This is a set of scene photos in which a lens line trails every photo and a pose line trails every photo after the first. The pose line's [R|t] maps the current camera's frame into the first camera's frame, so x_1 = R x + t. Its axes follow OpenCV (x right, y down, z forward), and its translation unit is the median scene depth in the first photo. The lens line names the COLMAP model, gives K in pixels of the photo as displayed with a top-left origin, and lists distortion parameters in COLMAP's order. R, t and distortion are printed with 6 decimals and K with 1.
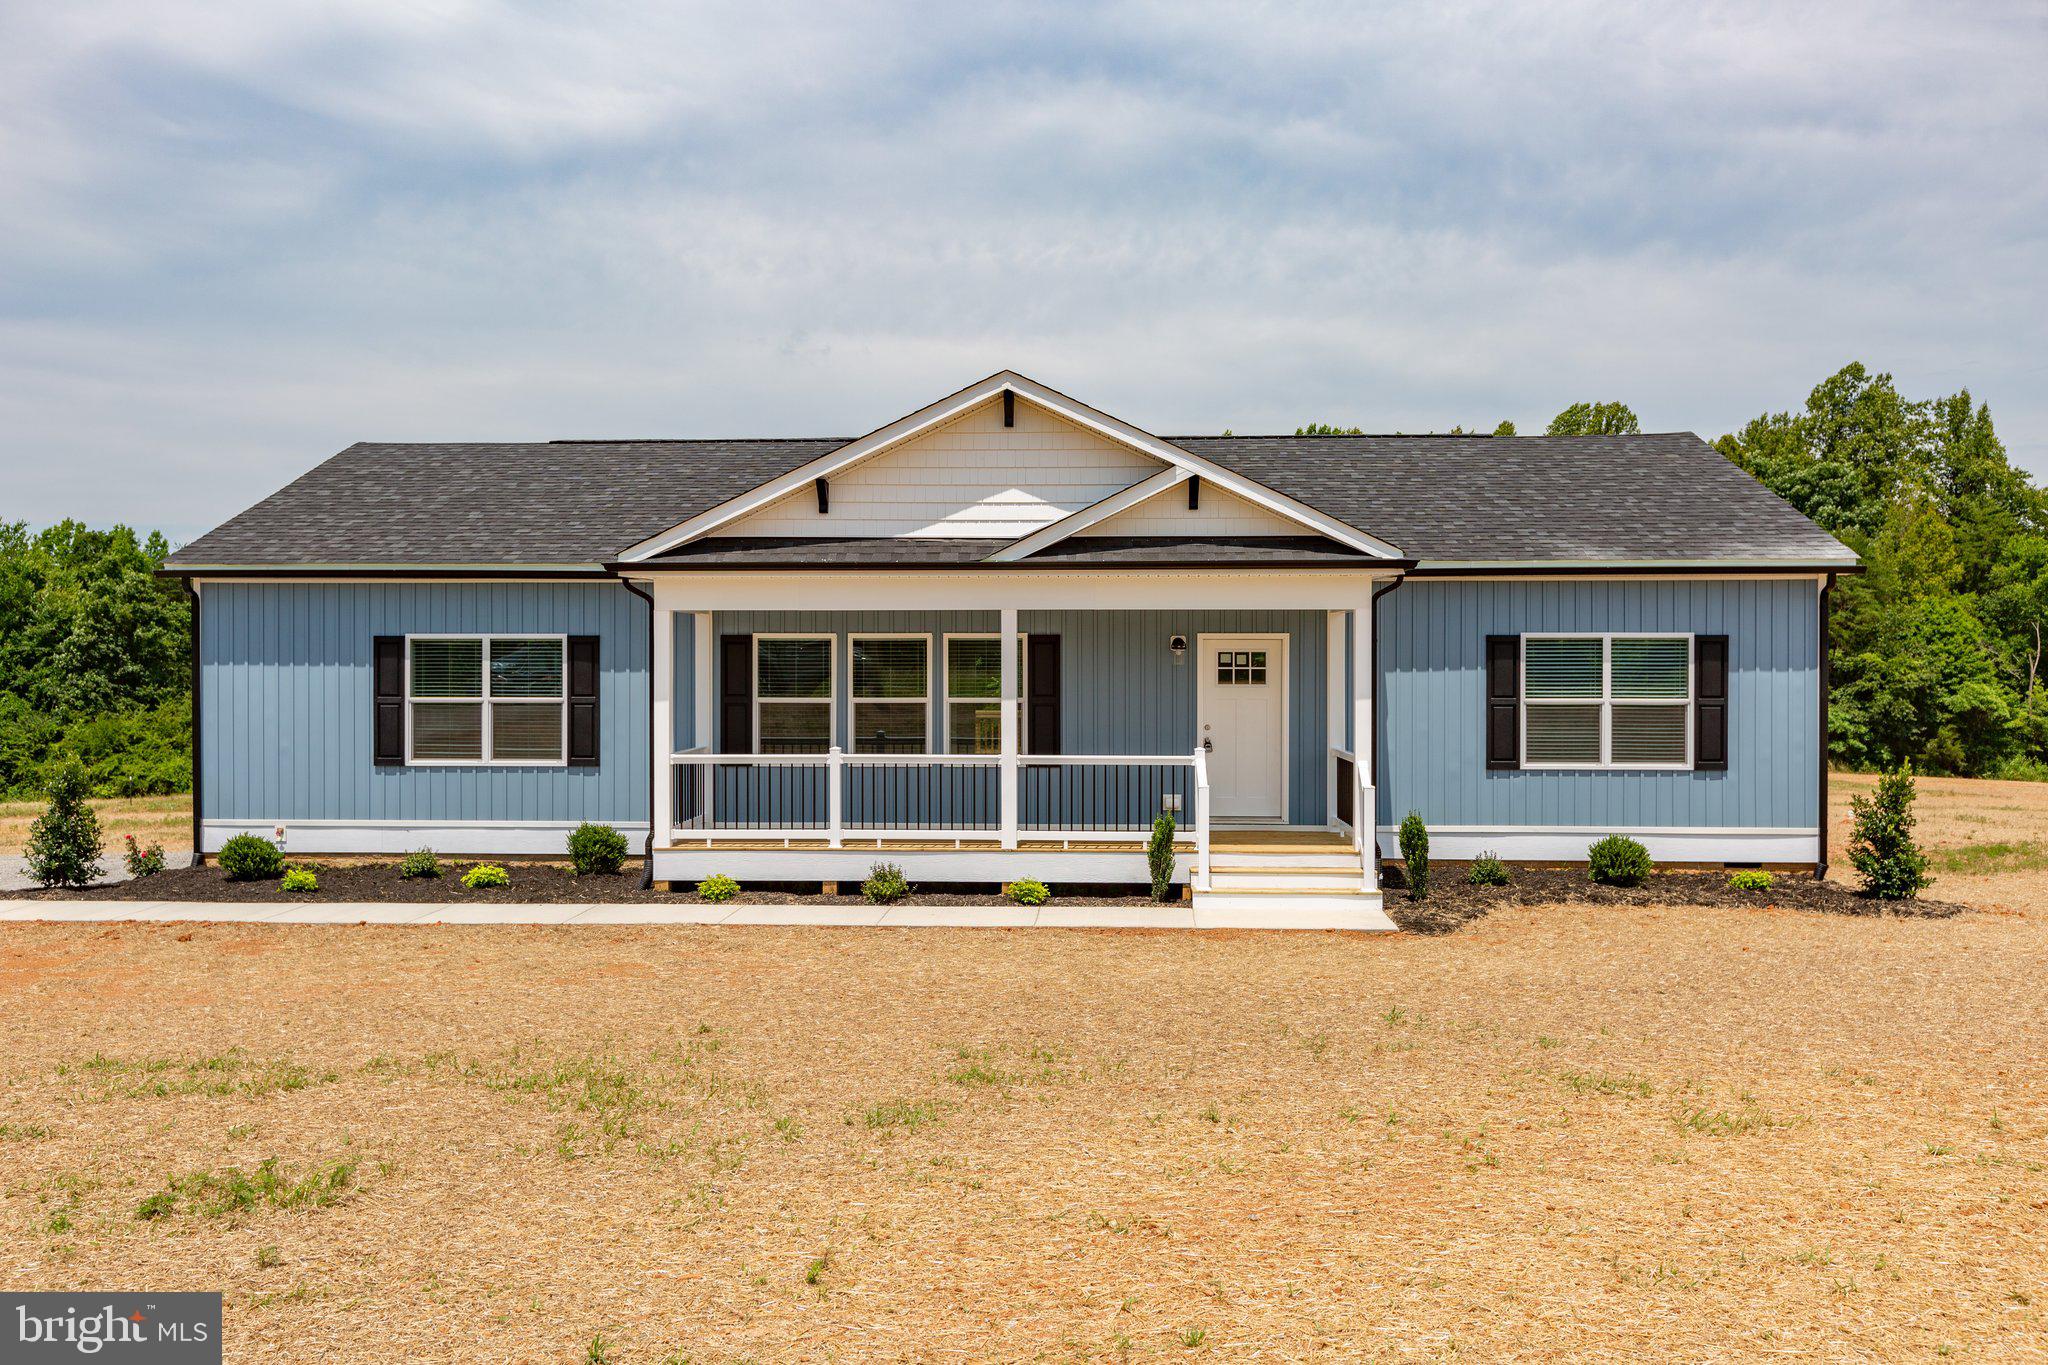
lens RADIAL K [[1605.6, 0, 1005.7], [0, 1605.6, 644.7], [0, 0, 1]] dist [-0.010248, -0.006398]
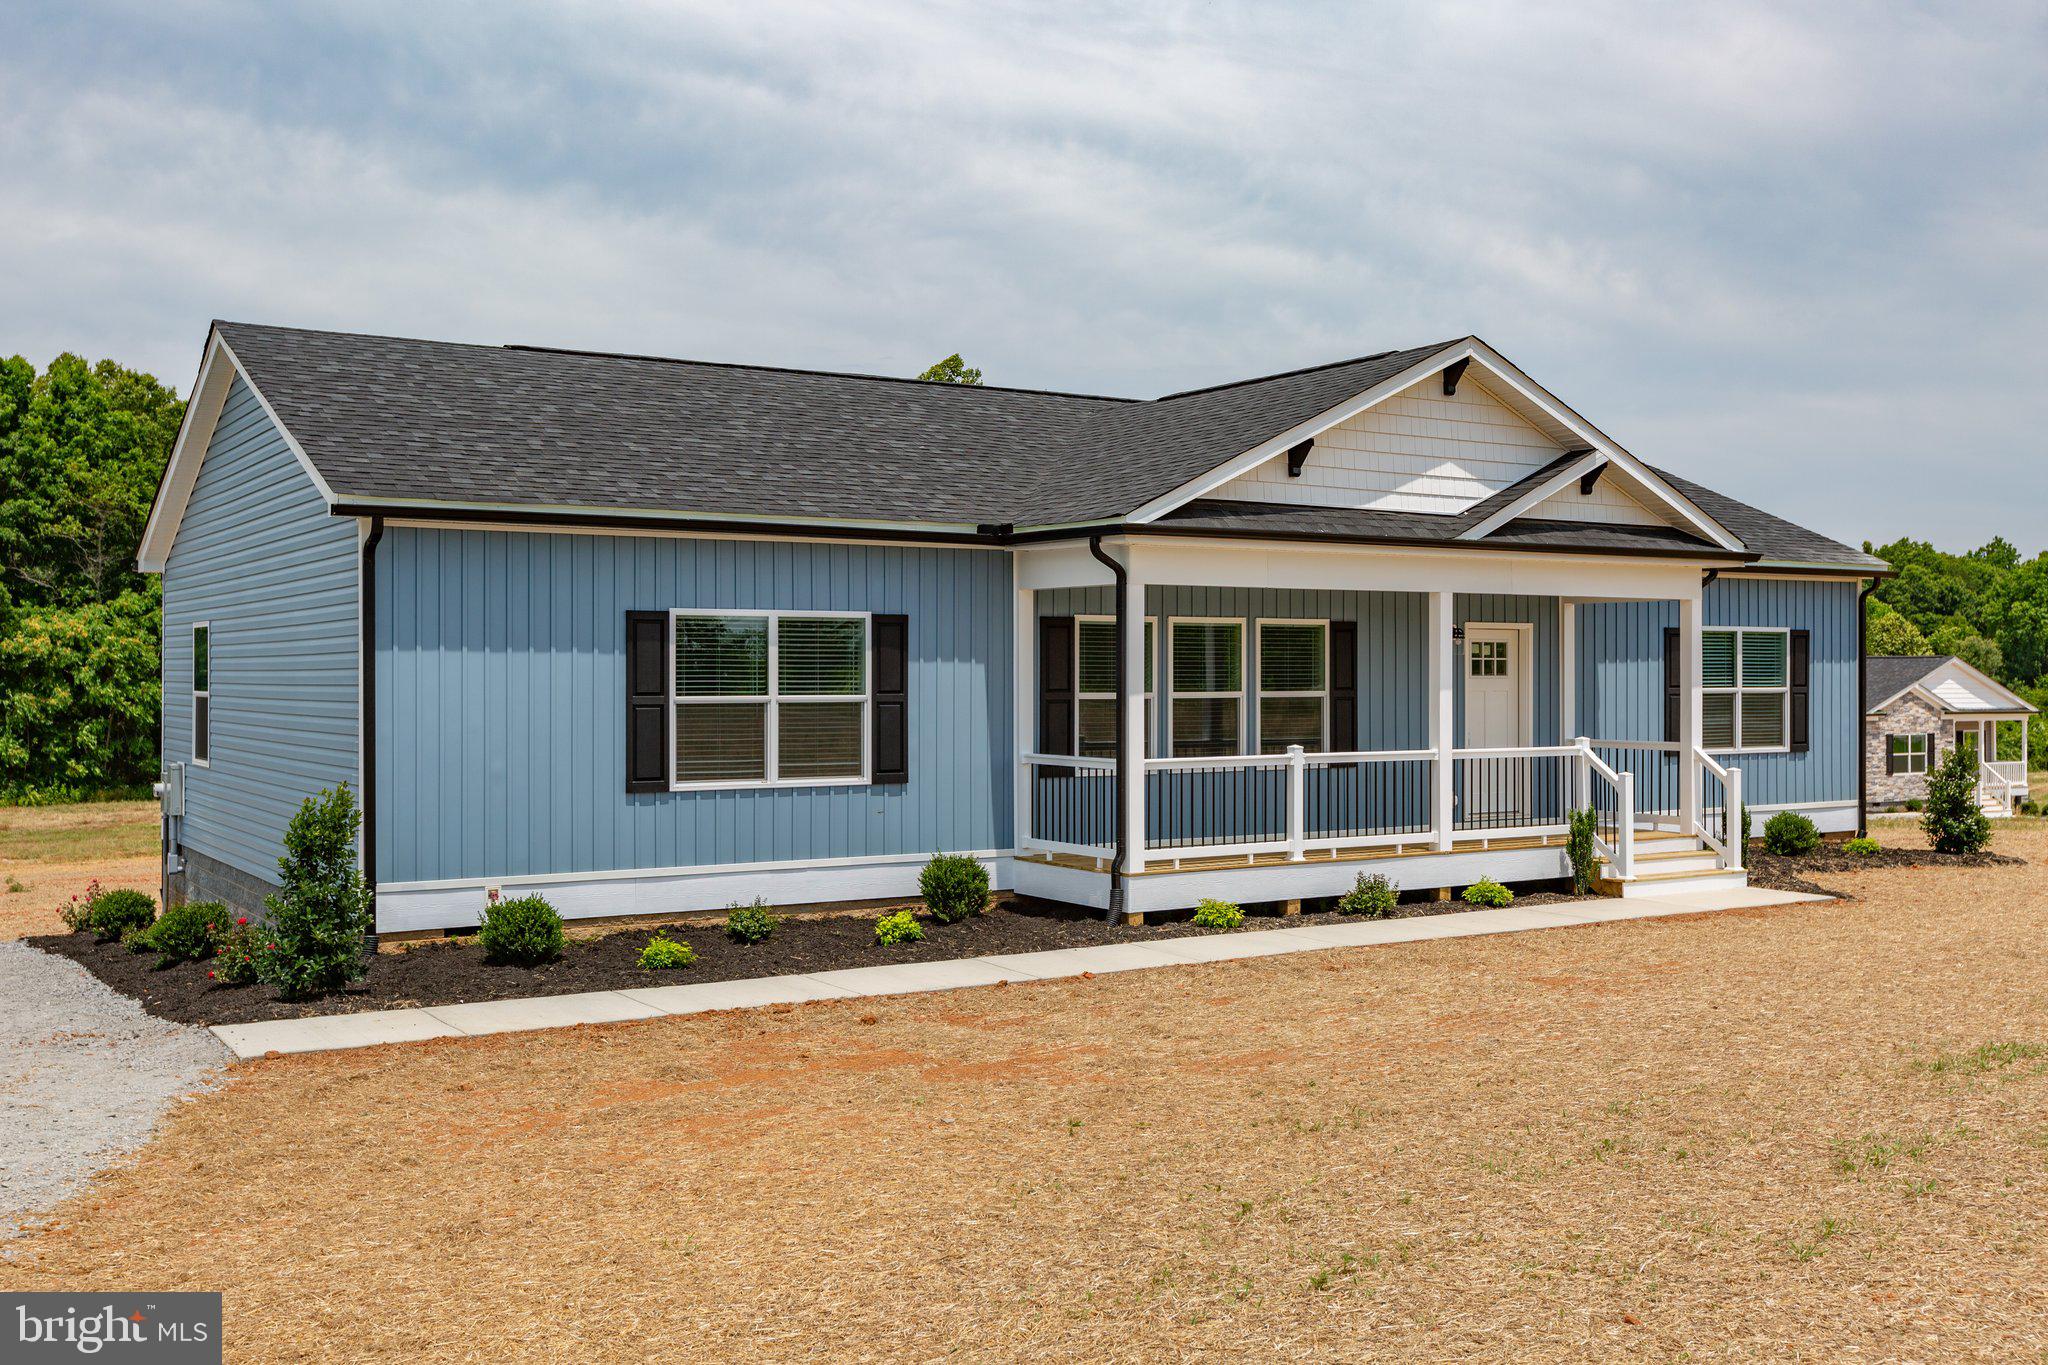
lens RADIAL K [[1910.4, 0, 1017.6], [0, 1910.4, 682.0], [0, 0, 1]] dist [-0.005128, 0.000000]
pose [[0.826522, -0.004205, 0.562889, -0.740005], [-0.004695, 0.999886, 0.014364, 0.013362], [-0.562885, -0.014515, 0.826407, 0.206015]]
